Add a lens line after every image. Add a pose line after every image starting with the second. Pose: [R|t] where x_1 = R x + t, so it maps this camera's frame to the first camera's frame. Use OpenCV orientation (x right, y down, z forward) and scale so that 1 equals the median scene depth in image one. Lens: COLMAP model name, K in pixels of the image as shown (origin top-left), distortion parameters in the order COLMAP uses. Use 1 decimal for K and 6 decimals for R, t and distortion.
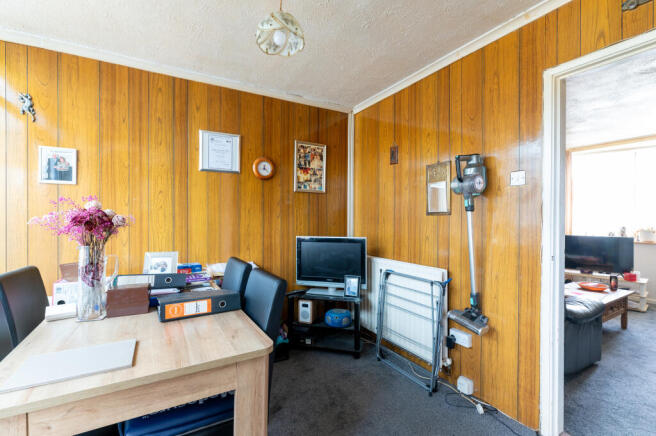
lens RADIAL K [[291.0, 0, 323.9], [0, 291.0, 218.9], [0, 0, 1]] dist [-0.002094, -0.000706]
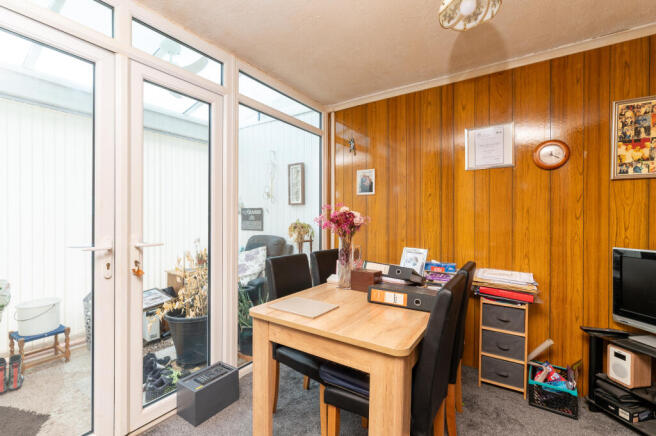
lens RADIAL K [[291.0, 0, 323.9], [0, 291.0, 218.9], [0, 0, 1]] dist [-0.002094, -0.000706]
pose [[0.435524, 0.005050, -0.900163, 0.244906], [-0.007387, 0.999971, 0.002035, -0.000817], [0.900147, 0.005763, 0.435548, 0.144032]]
